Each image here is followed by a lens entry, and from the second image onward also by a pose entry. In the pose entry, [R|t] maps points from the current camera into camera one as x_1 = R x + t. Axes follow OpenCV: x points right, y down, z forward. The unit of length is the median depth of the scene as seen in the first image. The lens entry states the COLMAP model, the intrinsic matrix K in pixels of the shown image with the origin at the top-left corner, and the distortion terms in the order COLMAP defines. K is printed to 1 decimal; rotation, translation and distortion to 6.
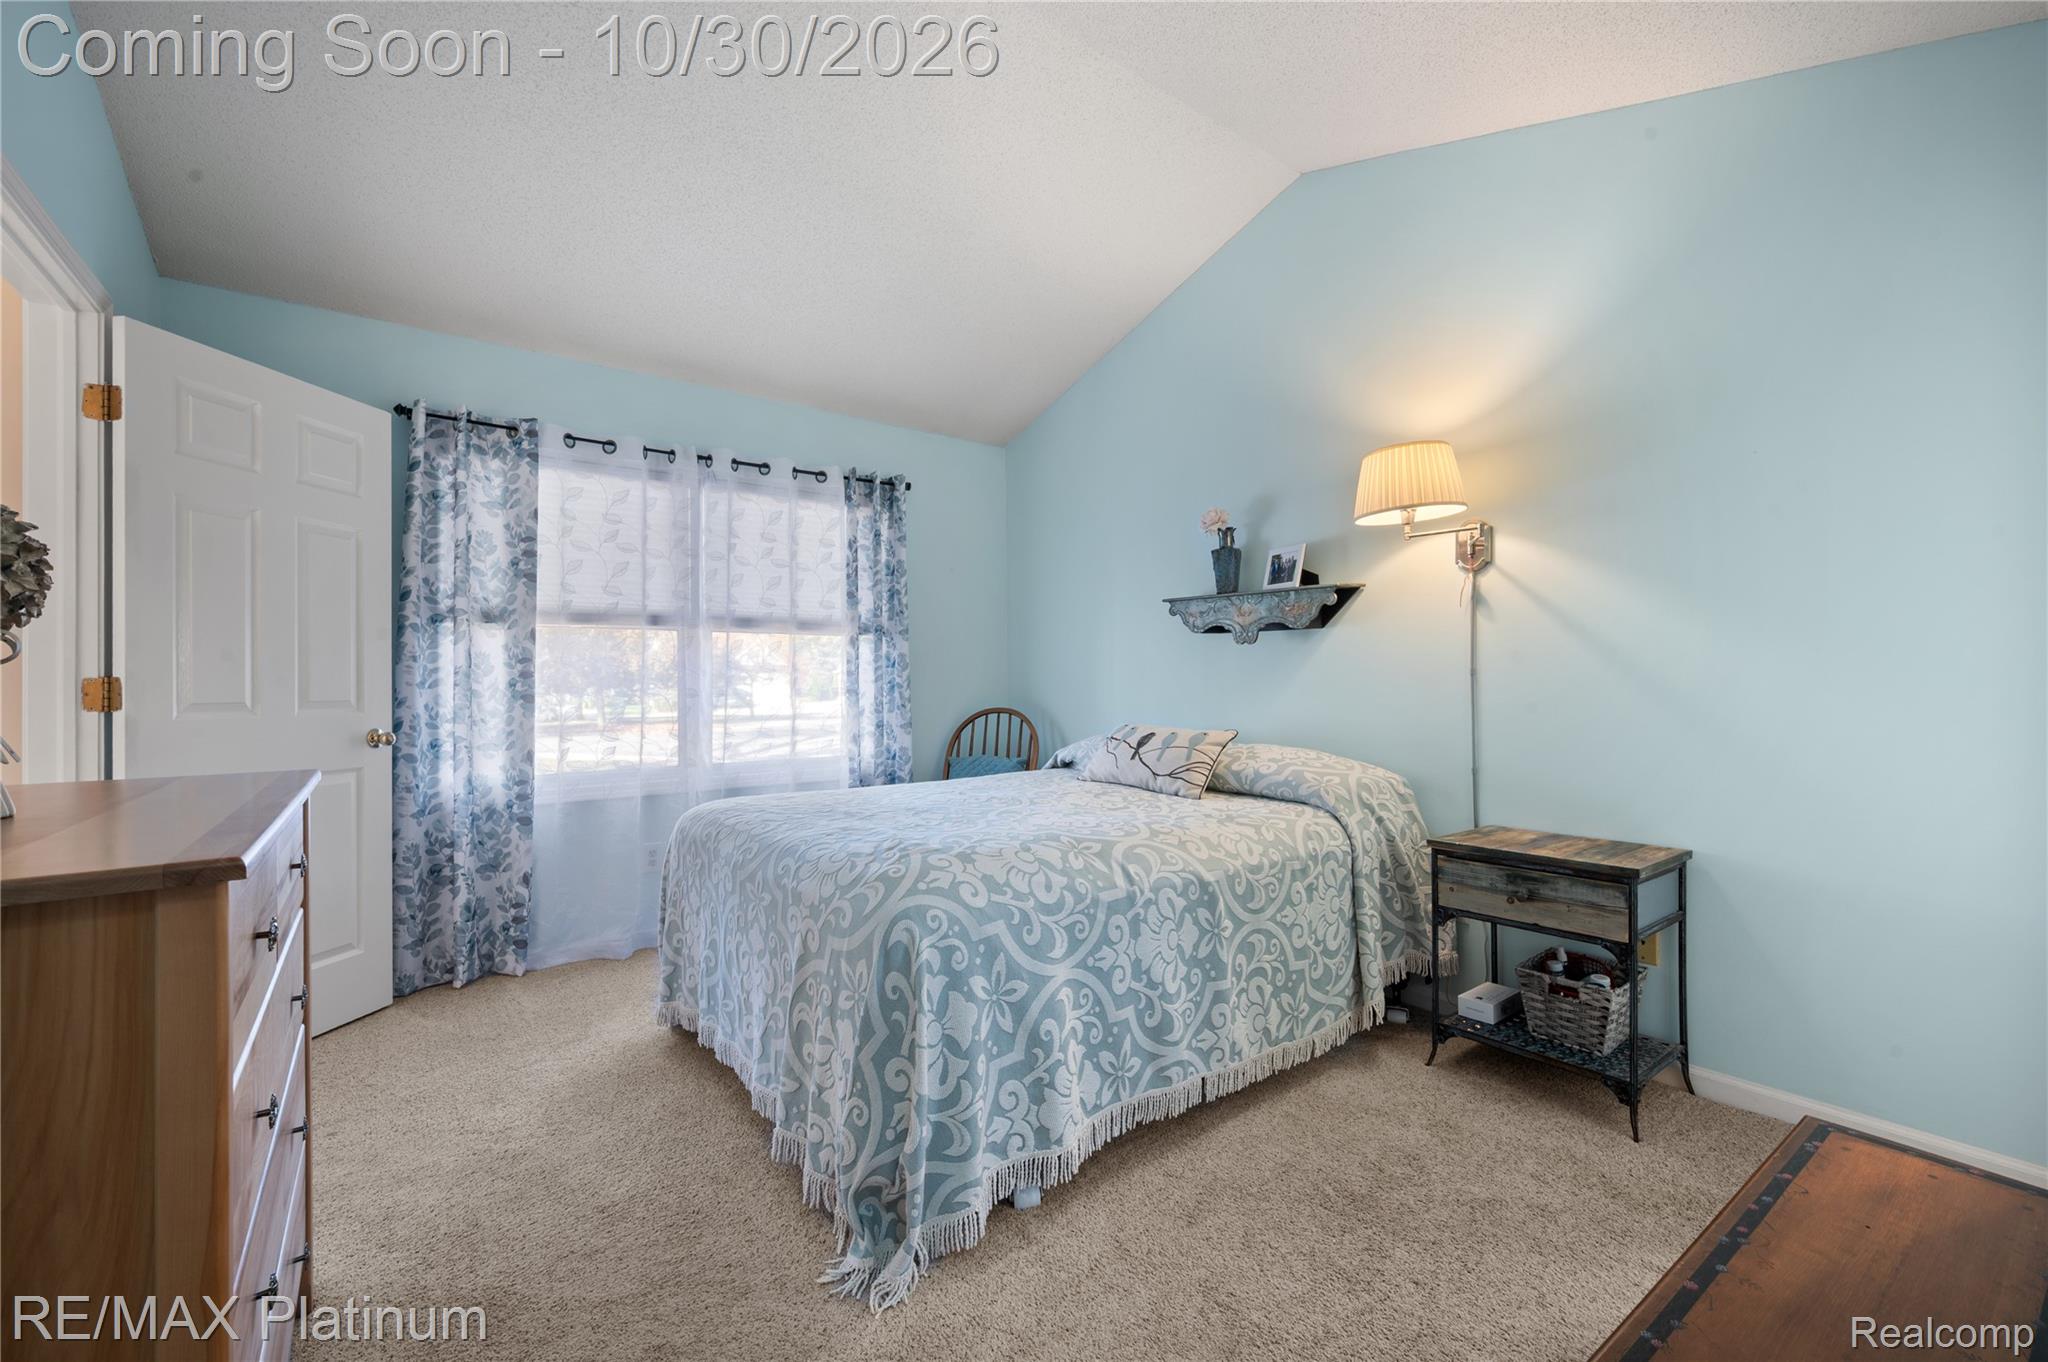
lens RADIAL K [[819.5, 0, 1031.1], [0, 819.5, 689.9], [0, 0, 1]] dist [-0.000069, -0.000351]
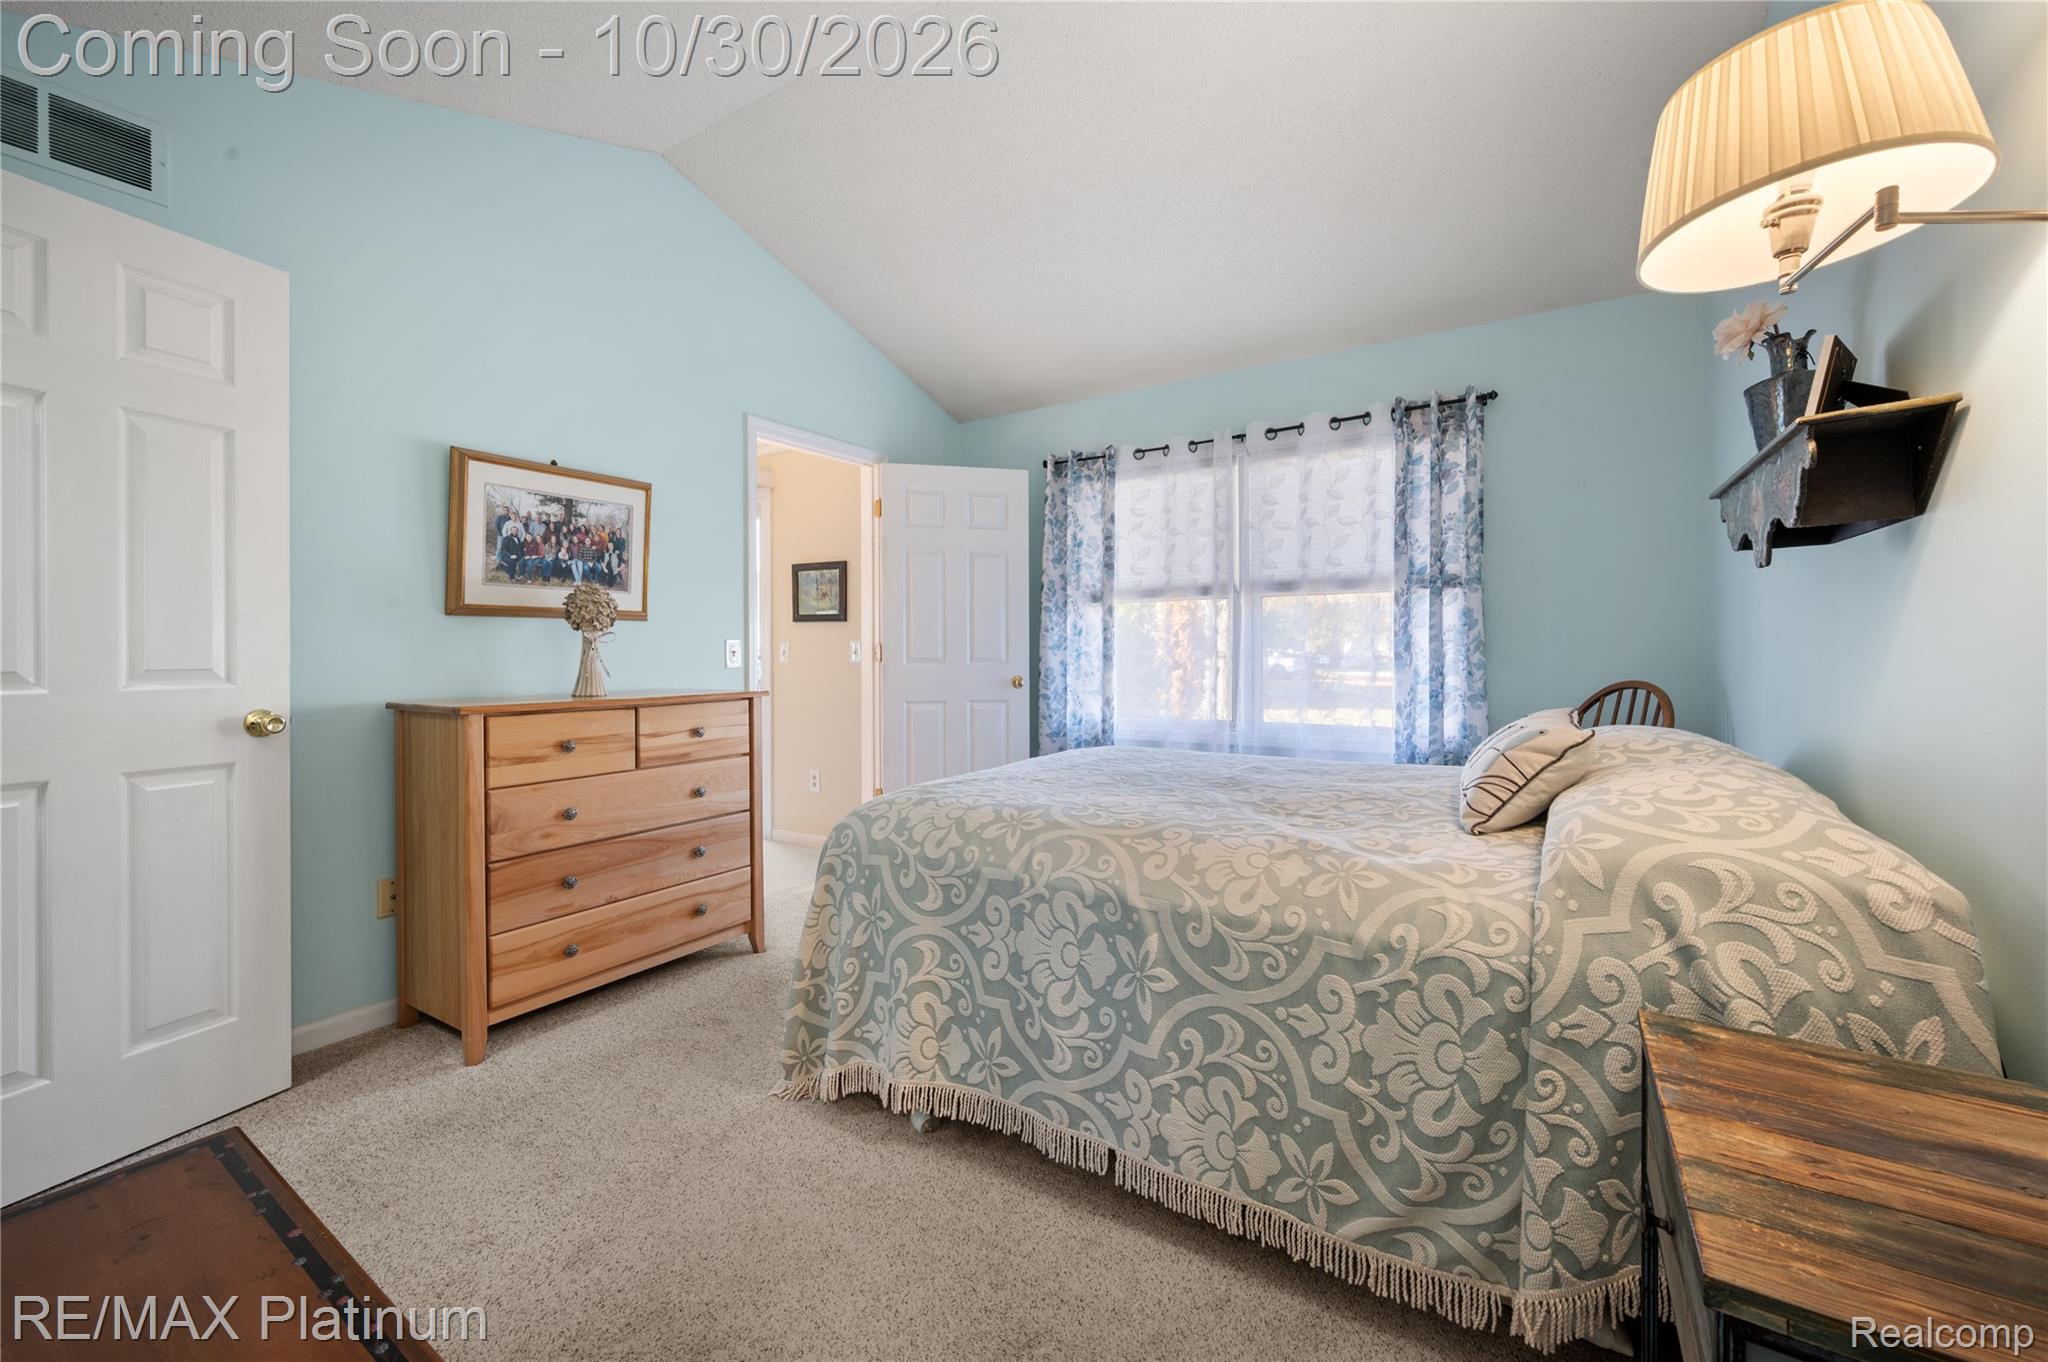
lens RADIAL K [[819.5, 0, 1033.0], [0, 819.5, 660.6], [0, 0, 1]] dist [-0.000069, -0.000351]
pose [[0.351965, 0.014329, -0.935904, 0.789261], [-0.002223, 0.999893, 0.014473, -0.006380], [0.936011, -0.003013, 0.351959, 0.564546]]
